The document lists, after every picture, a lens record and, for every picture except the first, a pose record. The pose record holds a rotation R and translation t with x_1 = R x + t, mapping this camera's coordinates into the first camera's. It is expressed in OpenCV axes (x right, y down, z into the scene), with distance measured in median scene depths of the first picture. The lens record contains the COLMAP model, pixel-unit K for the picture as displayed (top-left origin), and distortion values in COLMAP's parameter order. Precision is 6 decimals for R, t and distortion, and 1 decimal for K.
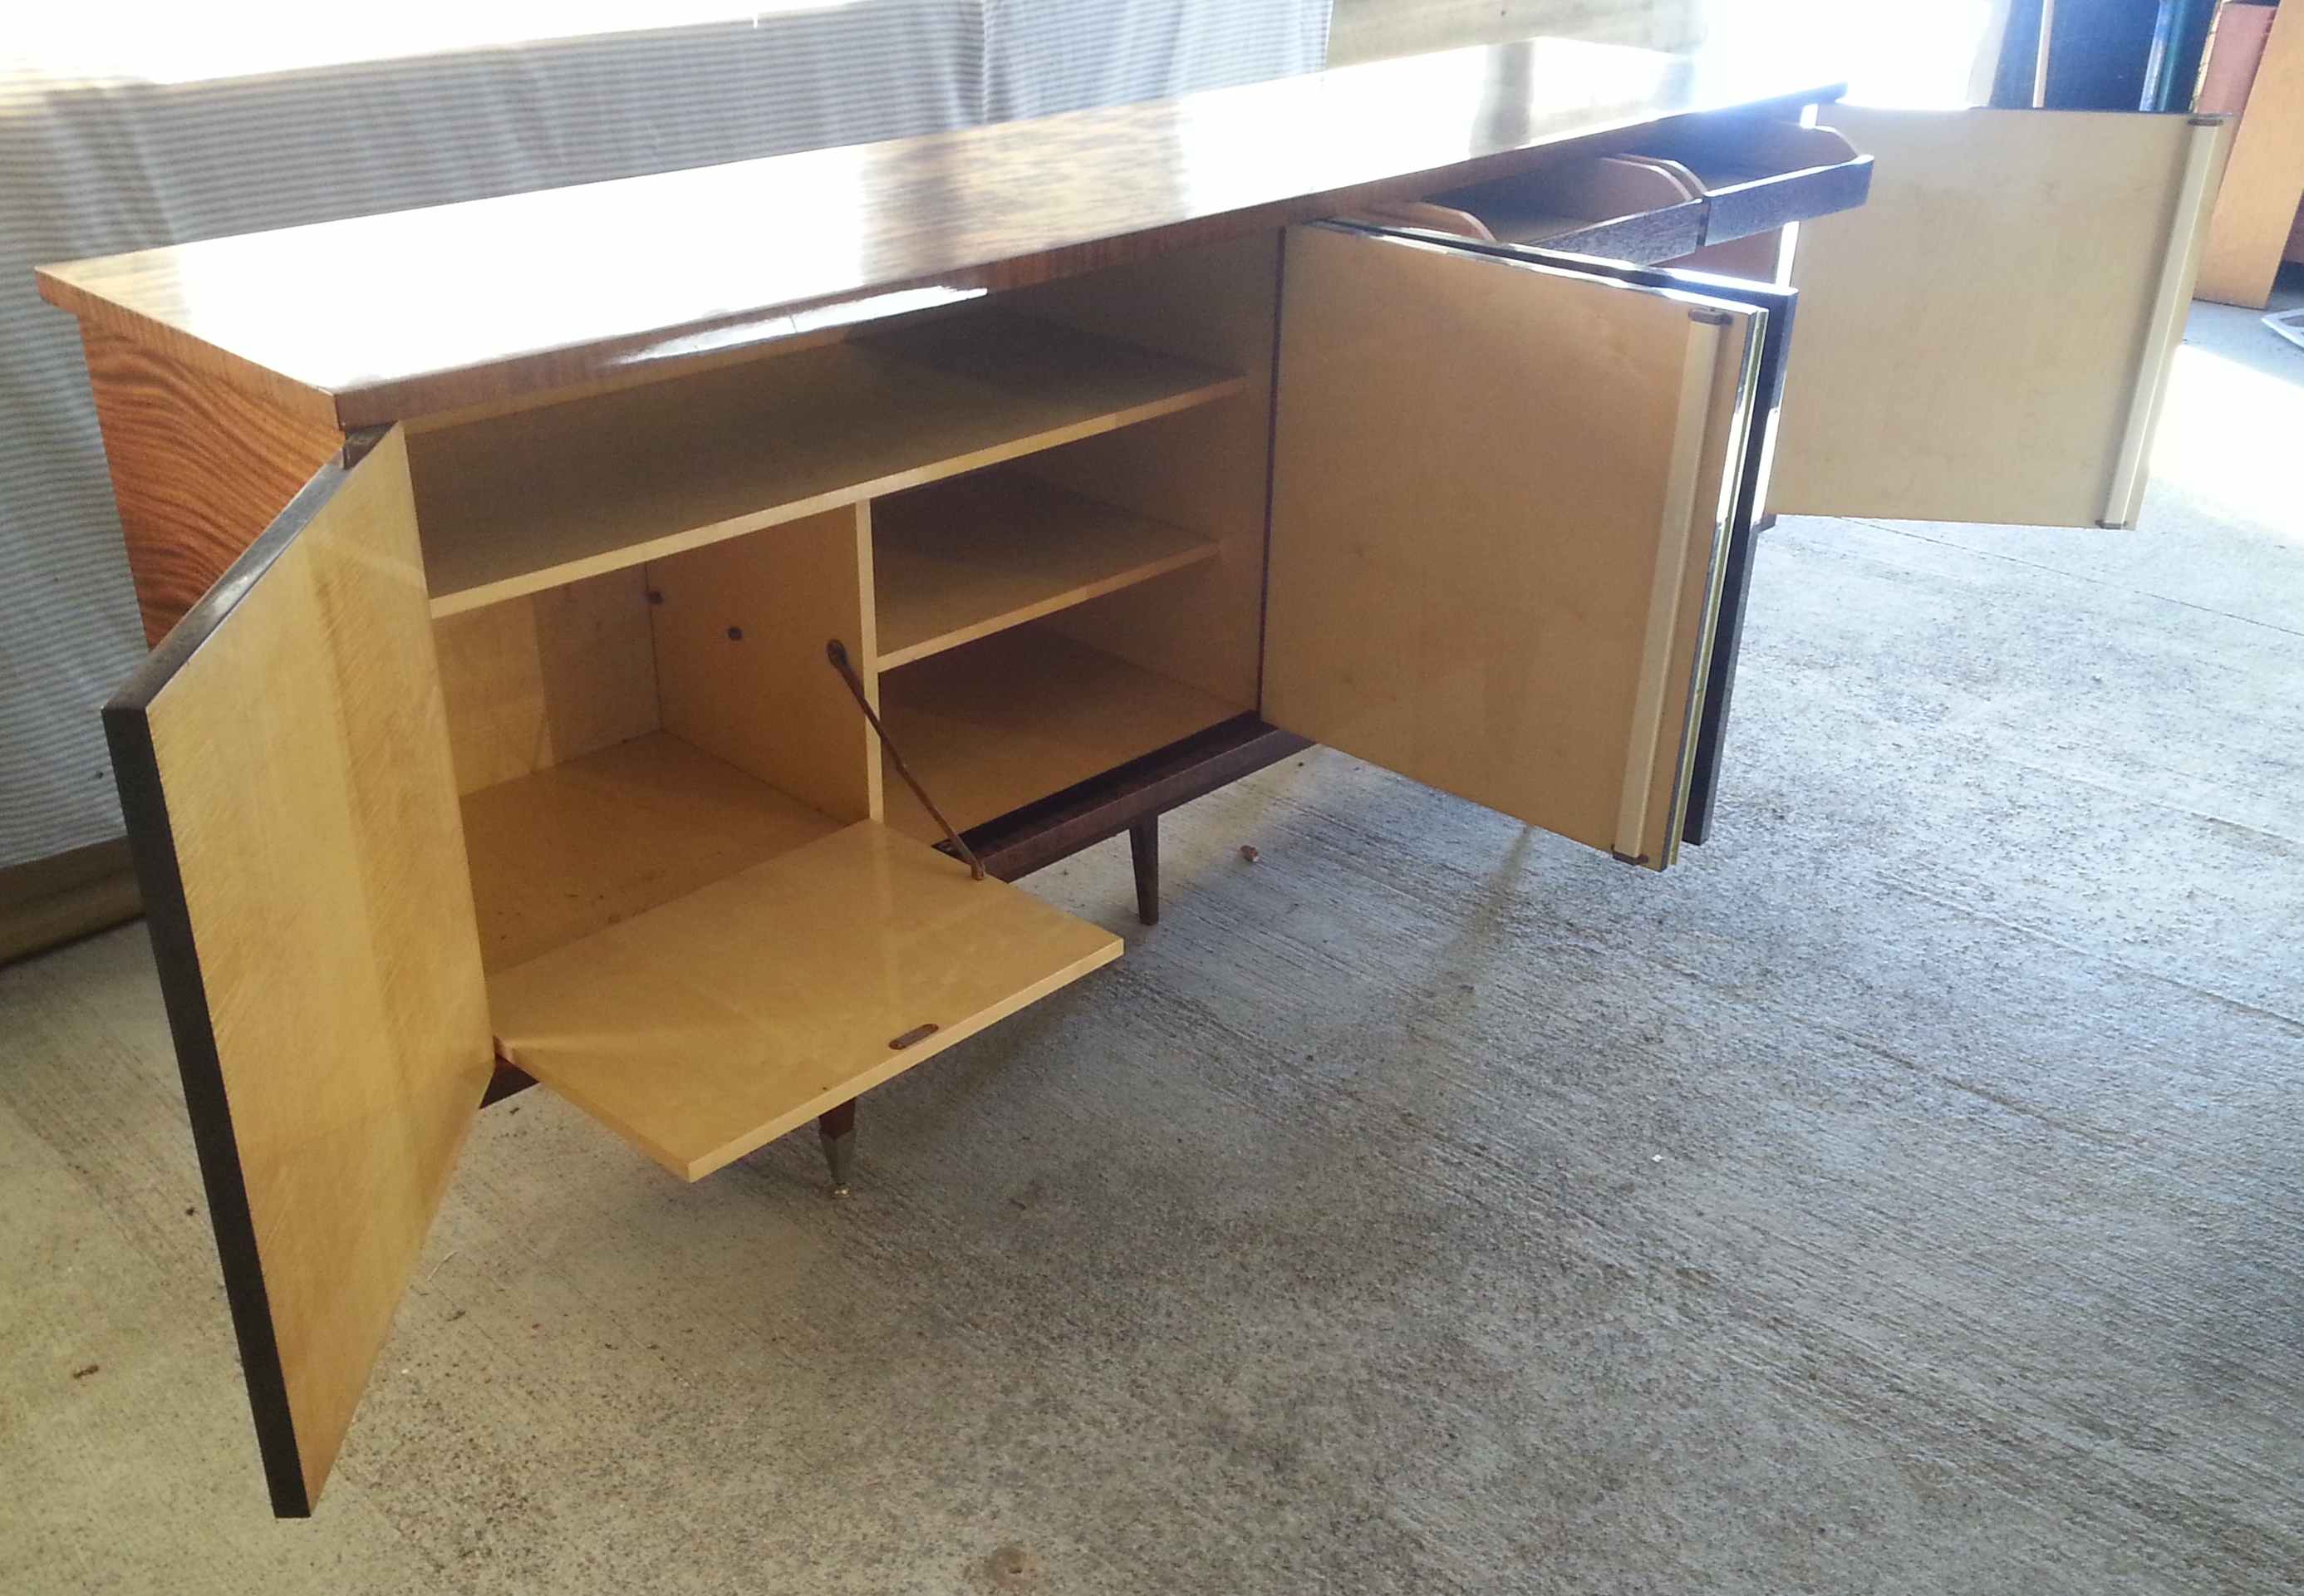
lens RADIAL K [[2191.4, 0, 1160.4], [0, 2191.4, 909.9], [0, 0, 1]] dist [0.045951, 0.000000]
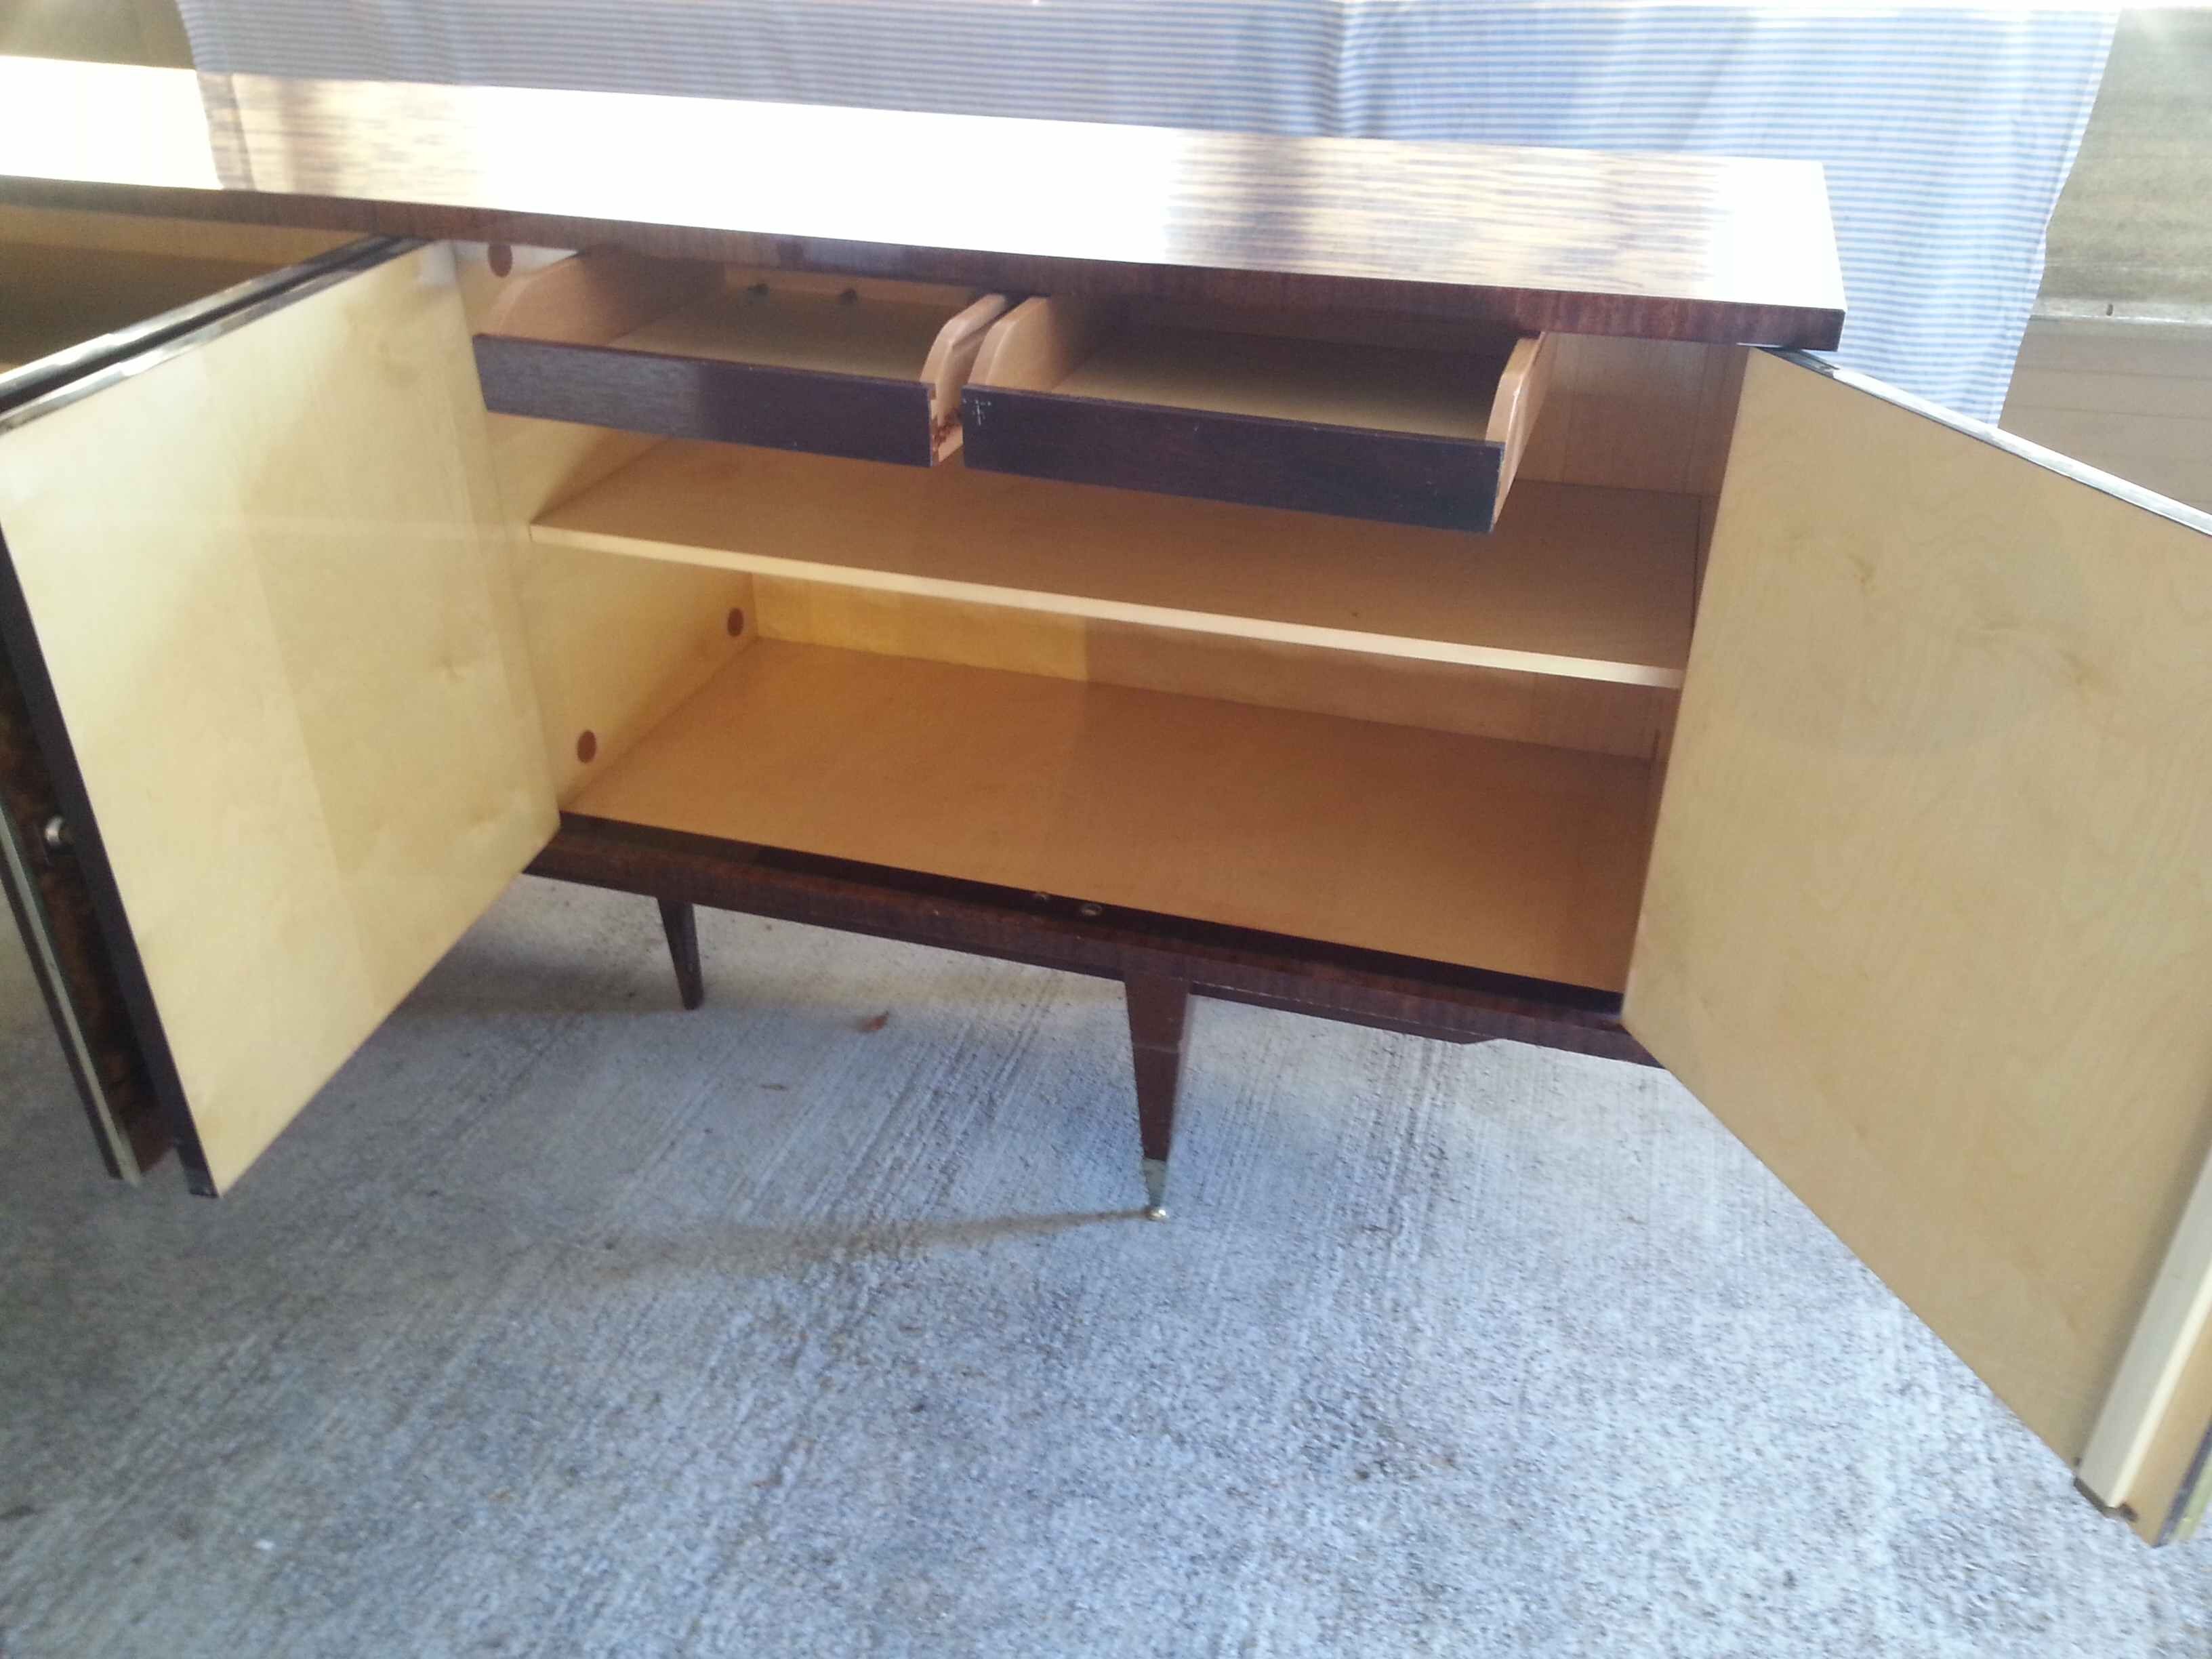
lens RADIAL K [[1782.1, 0, 1115.9], [0, 1782.1, 819.5], [0, 0, 1]] dist [0.072987, -0.108195]
pose [[0.448128, 0.443275, -0.776331, 0.674699], [-0.429926, 0.868252, 0.247591, -0.351829], [0.783802, 0.222812, 0.579663, 0.767862]]
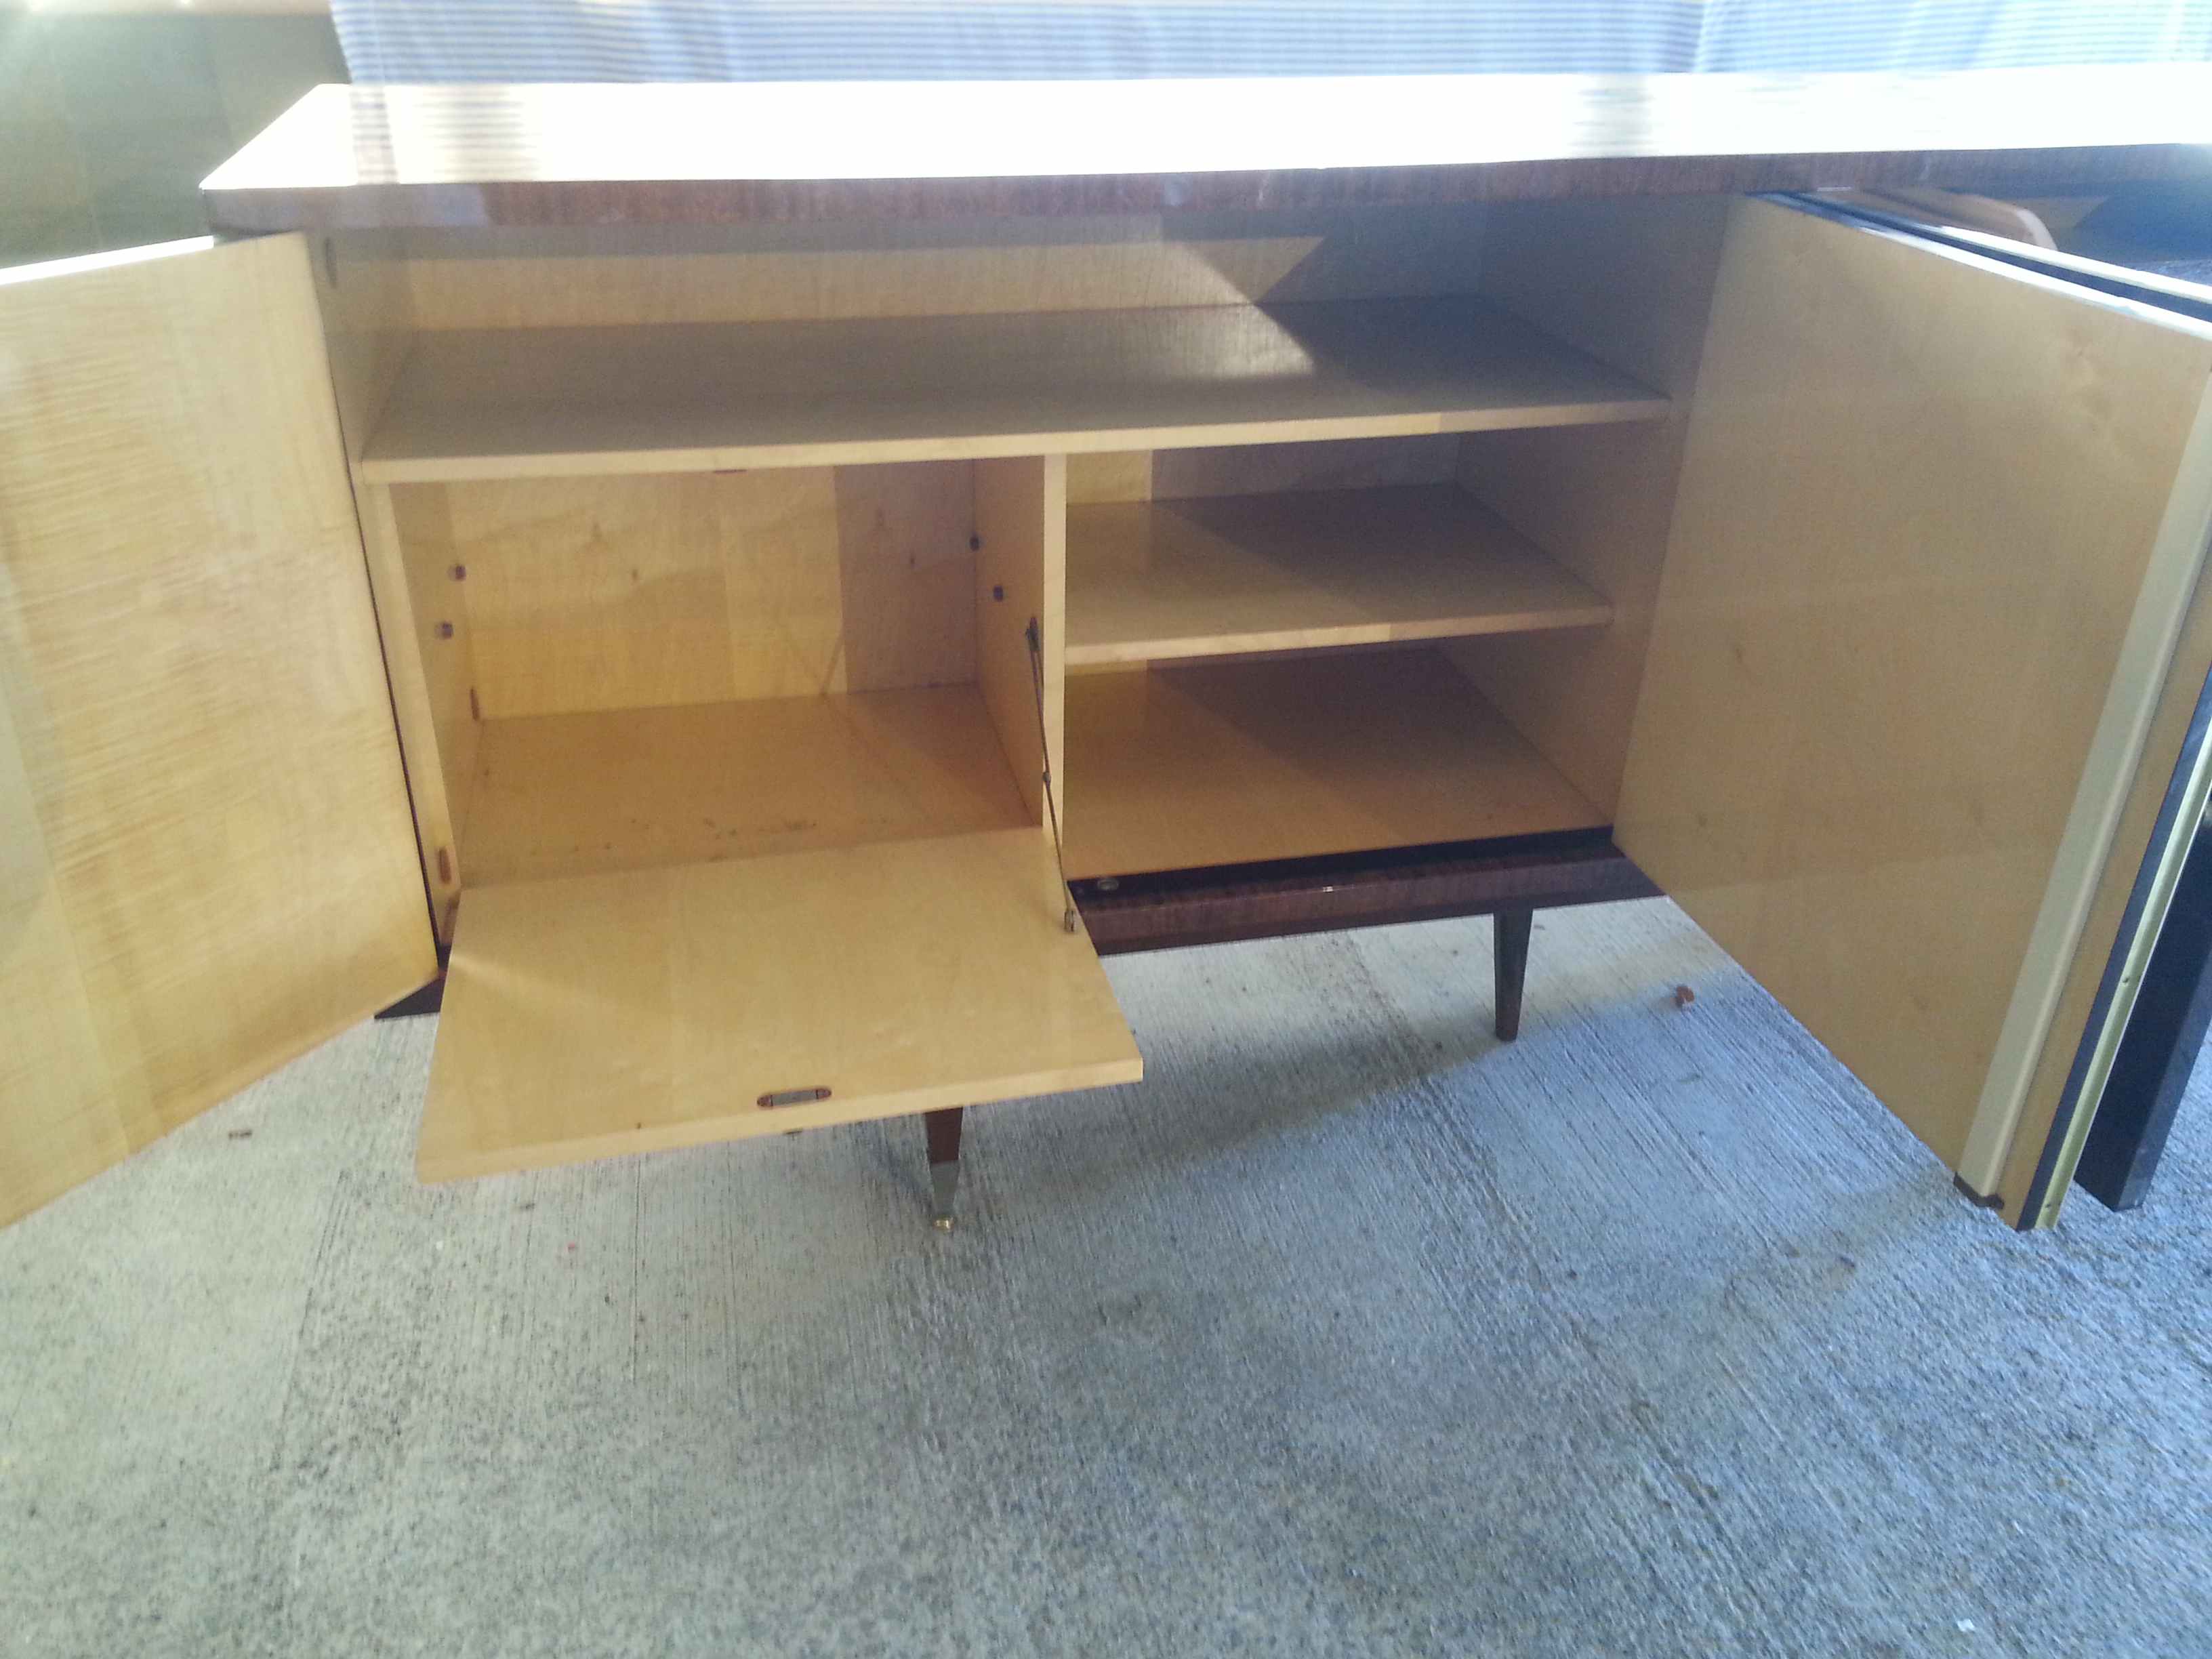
lens RADIAL K [[1782.1, 0, 1089.4], [0, 1782.1, 816.1], [0, 0, 1]] dist [0.072987, -0.108195]
pose [[0.833049, 0.259069, -0.488788, 0.195261], [-0.270898, 0.961417, 0.047878, -0.073567], [0.482332, 0.092526, 0.871088, 0.345163]]
